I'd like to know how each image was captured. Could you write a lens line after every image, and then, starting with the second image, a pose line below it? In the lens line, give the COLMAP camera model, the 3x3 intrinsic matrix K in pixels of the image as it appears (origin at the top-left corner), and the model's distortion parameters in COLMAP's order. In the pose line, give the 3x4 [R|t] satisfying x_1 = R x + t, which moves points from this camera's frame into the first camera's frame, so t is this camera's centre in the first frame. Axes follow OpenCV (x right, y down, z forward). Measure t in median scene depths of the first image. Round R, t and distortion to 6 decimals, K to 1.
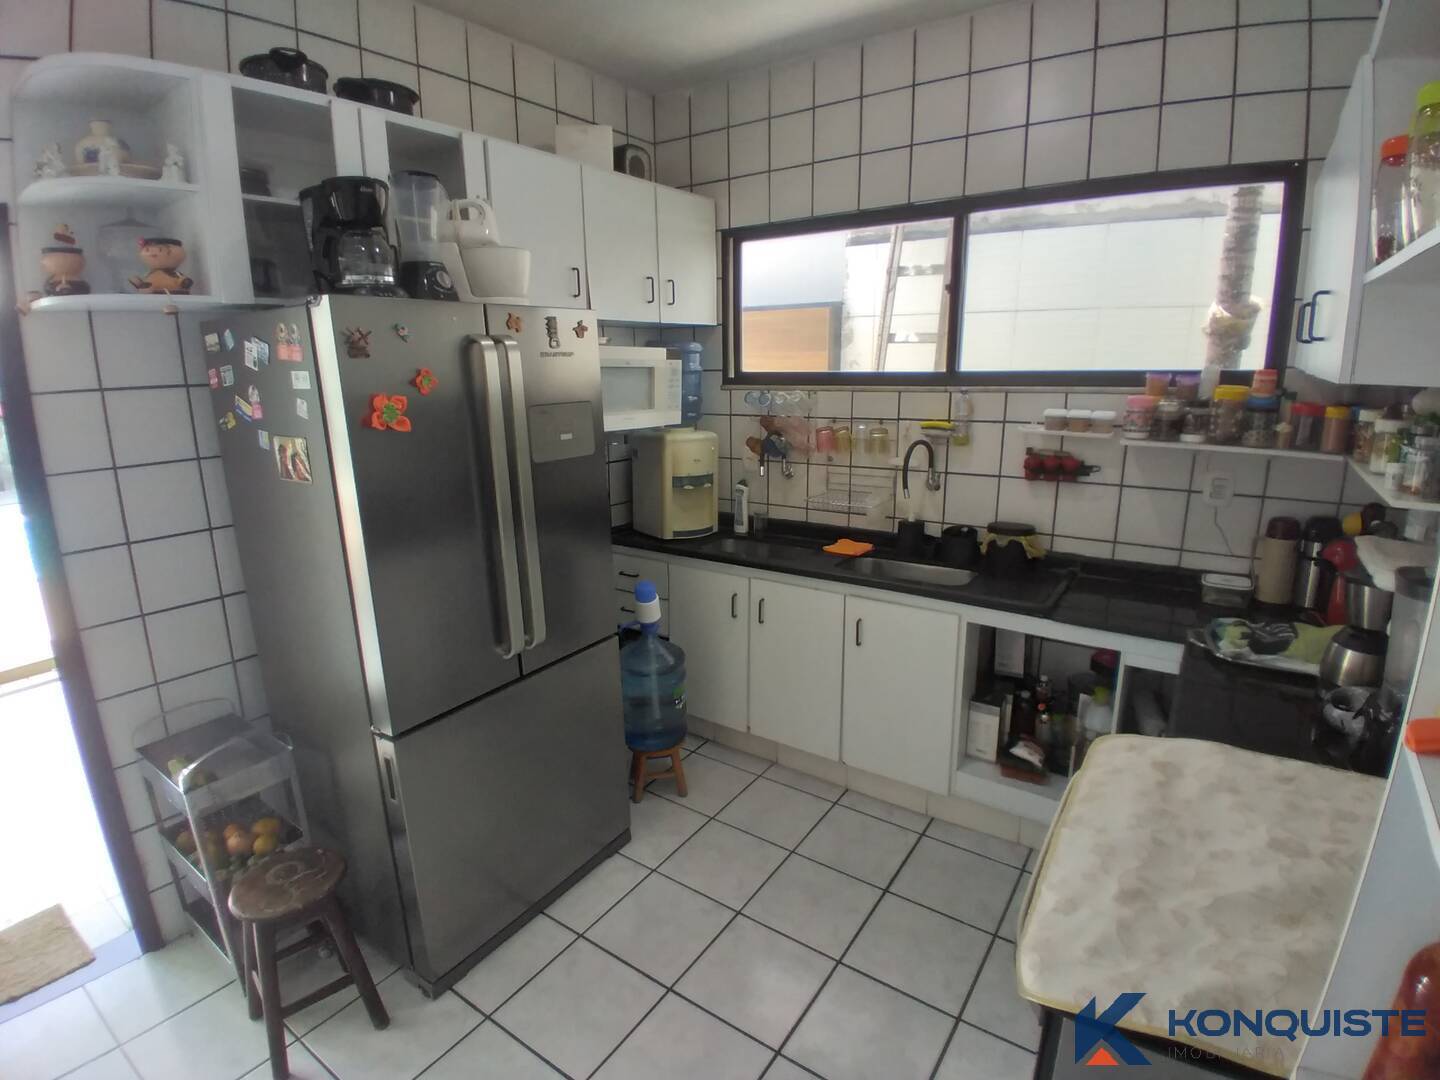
lens RADIAL K [[735.3, 0, 722.4], [0, 735.3, 536.2], [0, 0, 1]] dist [-0.039578, -0.002595]
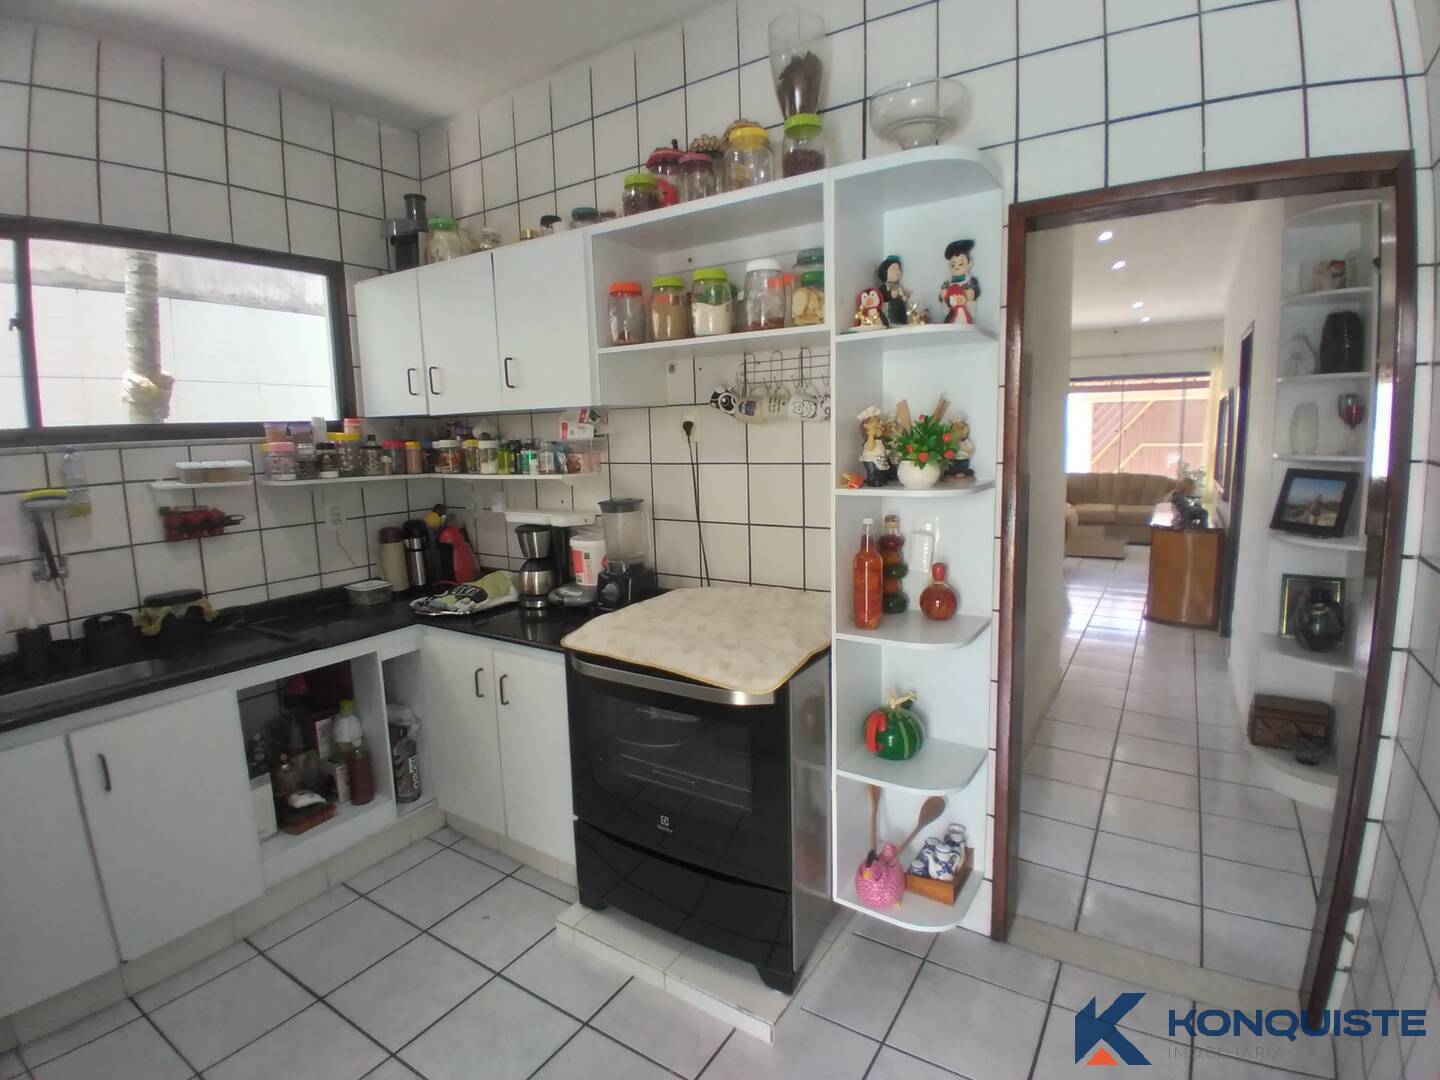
lens RADIAL K [[735.3, 0, 722.3], [0, 735.3, 534.4], [0, 0, 1]] dist [-0.039578, -0.002595]
pose [[-0.045008, -0.121977, 0.991512, -0.520586], [0.266866, 0.954980, 0.129597, -0.020166], [-0.962682, 0.270434, -0.010430, 0.364353]]
